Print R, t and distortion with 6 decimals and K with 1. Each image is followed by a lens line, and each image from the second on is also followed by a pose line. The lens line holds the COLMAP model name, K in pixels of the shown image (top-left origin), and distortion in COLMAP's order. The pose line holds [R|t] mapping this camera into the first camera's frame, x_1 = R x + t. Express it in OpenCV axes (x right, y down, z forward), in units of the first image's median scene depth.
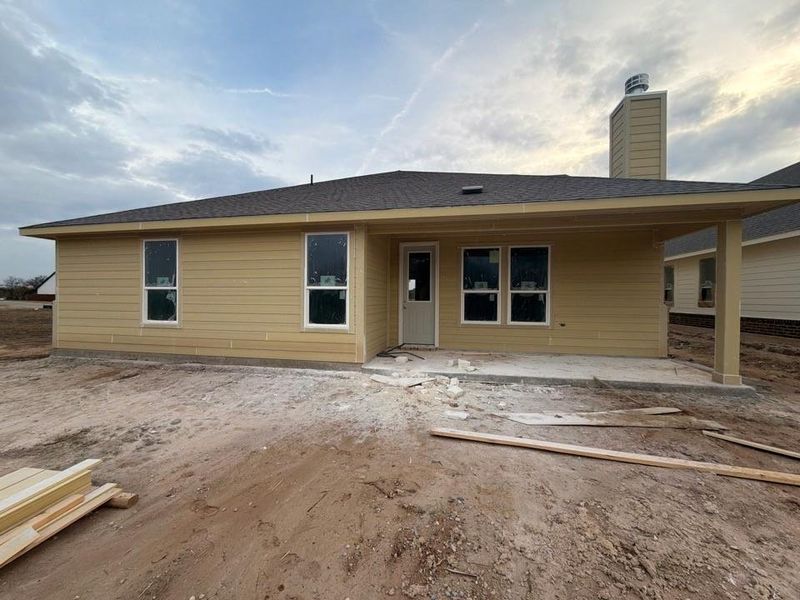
lens RADIAL K [[321.2, 0, 399.2], [0, 321.2, 297.3], [0, 0, 1]] dist [0.002524, -0.000087]
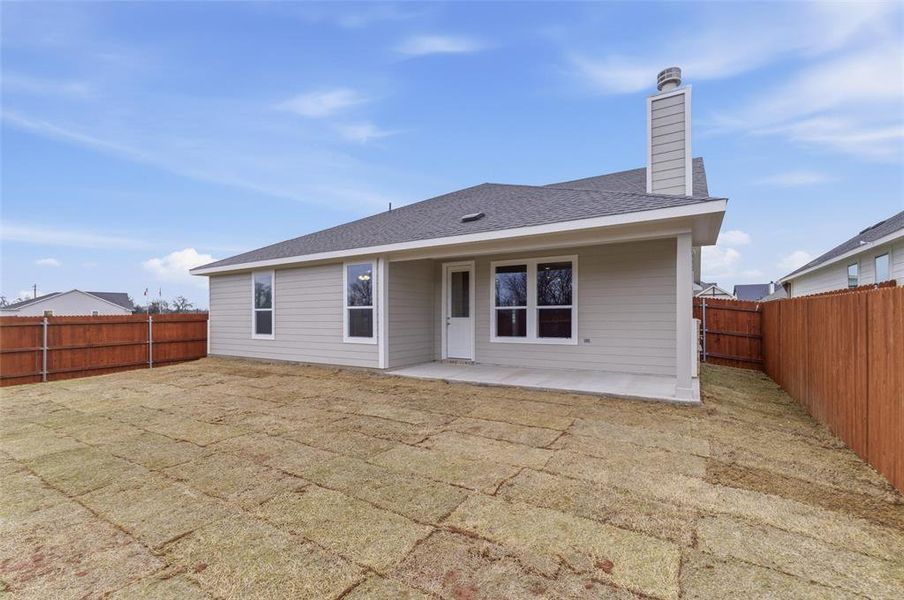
lens RADIAL K [[402.9, 0, 451.0], [0, 402.9, 307.2], [0, 0, 1]] dist [0.004722, -0.001399]
pose [[0.934582, -0.017229, -0.355331, 0.549674], [0.012294, 0.999794, -0.016143, -0.002894], [0.355536, 0.010718, 0.934601, -0.273740]]
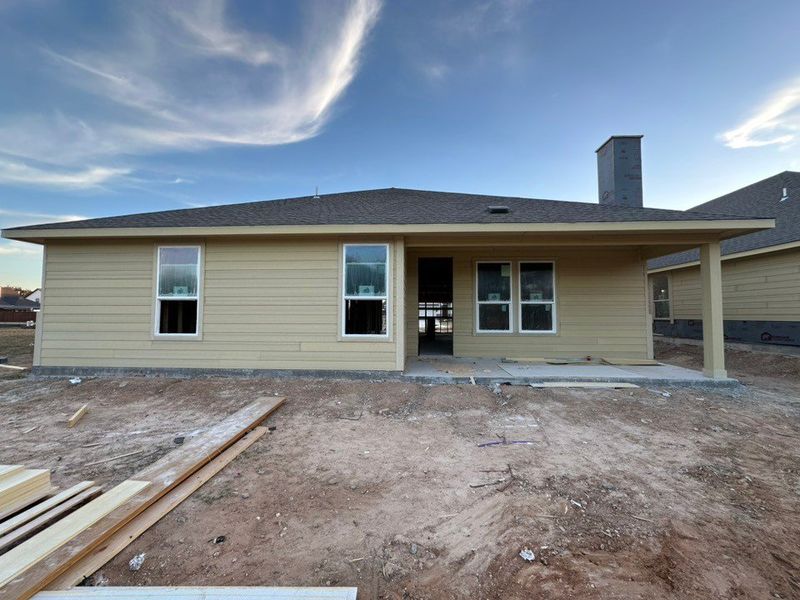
lens RADIAL K [[321.2, 0, 397.1], [0, 321.2, 295.2], [0, 0, 1]] dist [0.002524, -0.000087]
pose [[0.988918, 0.004044, 0.148411, -0.235269], [0.003933, 0.998565, -0.053412, 0.014124], [-0.148414, 0.053403, 0.987482, -0.015239]]
